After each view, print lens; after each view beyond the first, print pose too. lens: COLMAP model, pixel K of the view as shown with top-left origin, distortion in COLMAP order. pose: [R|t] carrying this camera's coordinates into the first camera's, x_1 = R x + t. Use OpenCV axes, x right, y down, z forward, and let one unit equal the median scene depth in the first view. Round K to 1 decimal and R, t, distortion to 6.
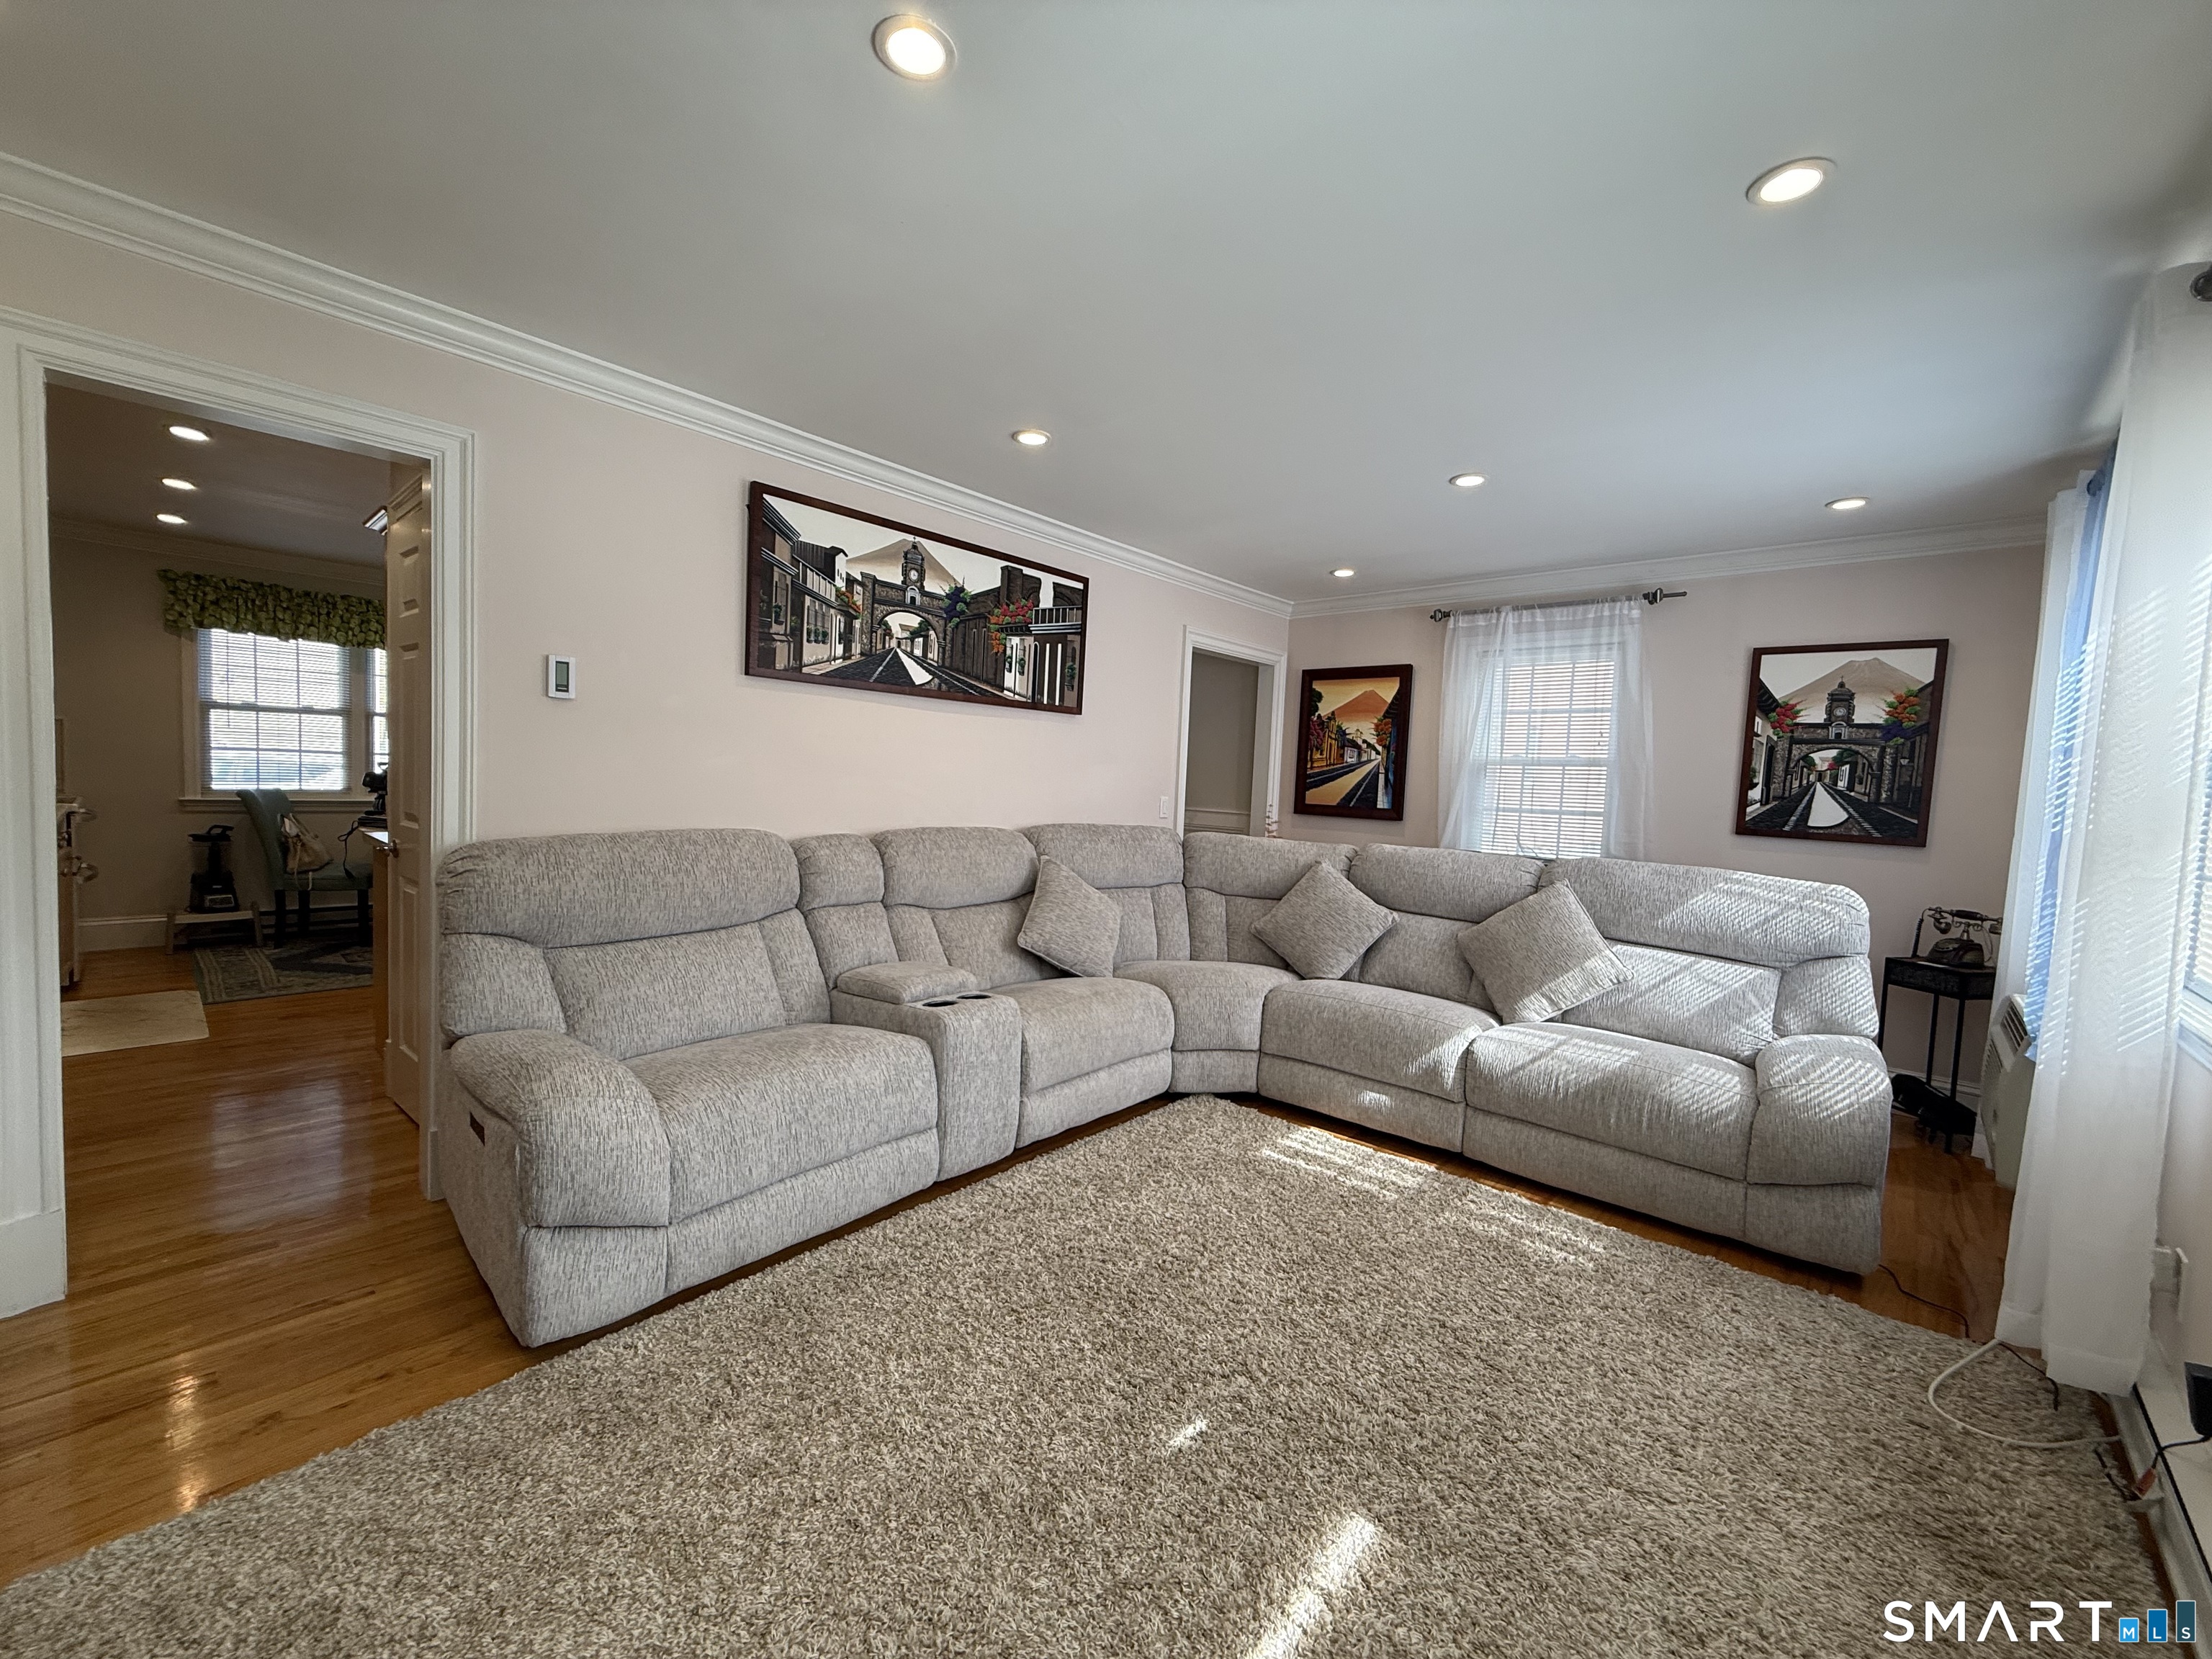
lens RADIAL K [[883.5, 0, 1106.8], [0, 883.5, 834.3], [0, 0, 1]] dist [-0.002436, 0.001000]
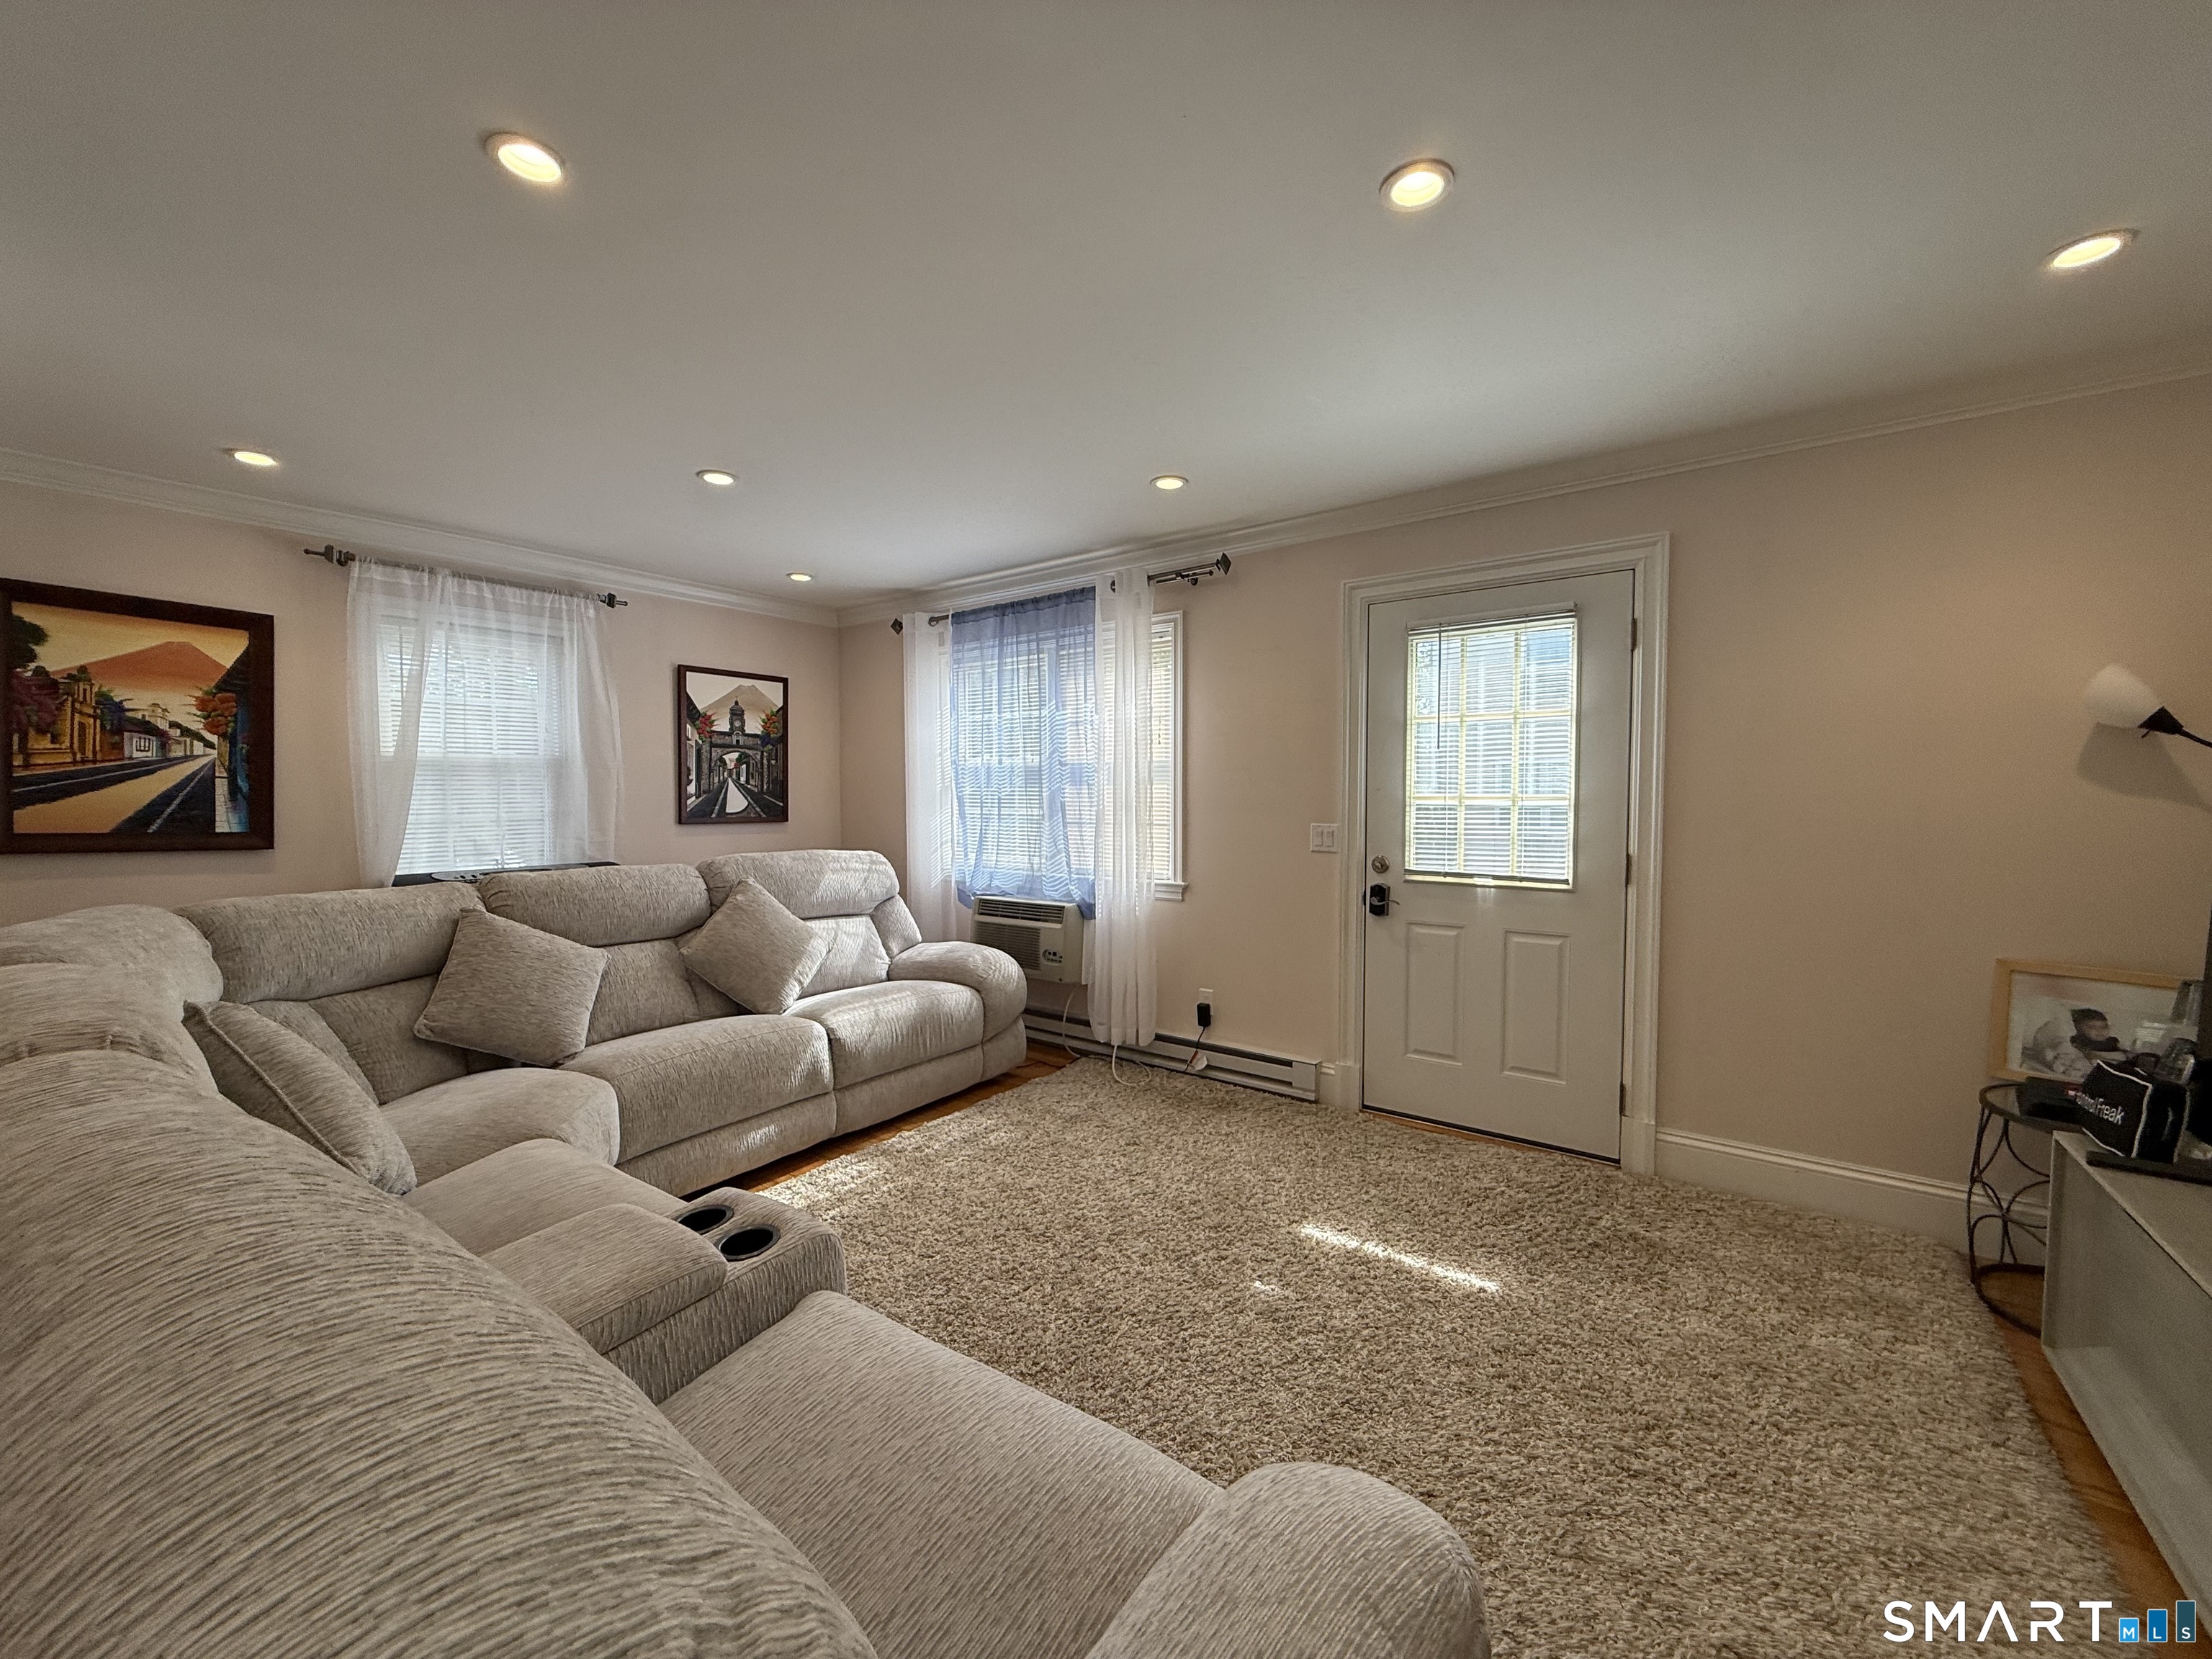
lens RADIAL K [[883.5, 0, 1112.3], [0, 883.5, 831.0], [0, 0, 1]] dist [-0.002436, 0.001000]
pose [[-0.095417, -0.087186, 0.991612, -0.505404], [0.058921, 0.993916, 0.093058, -0.067510], [-0.993692, 0.067306, -0.089699, 0.556797]]
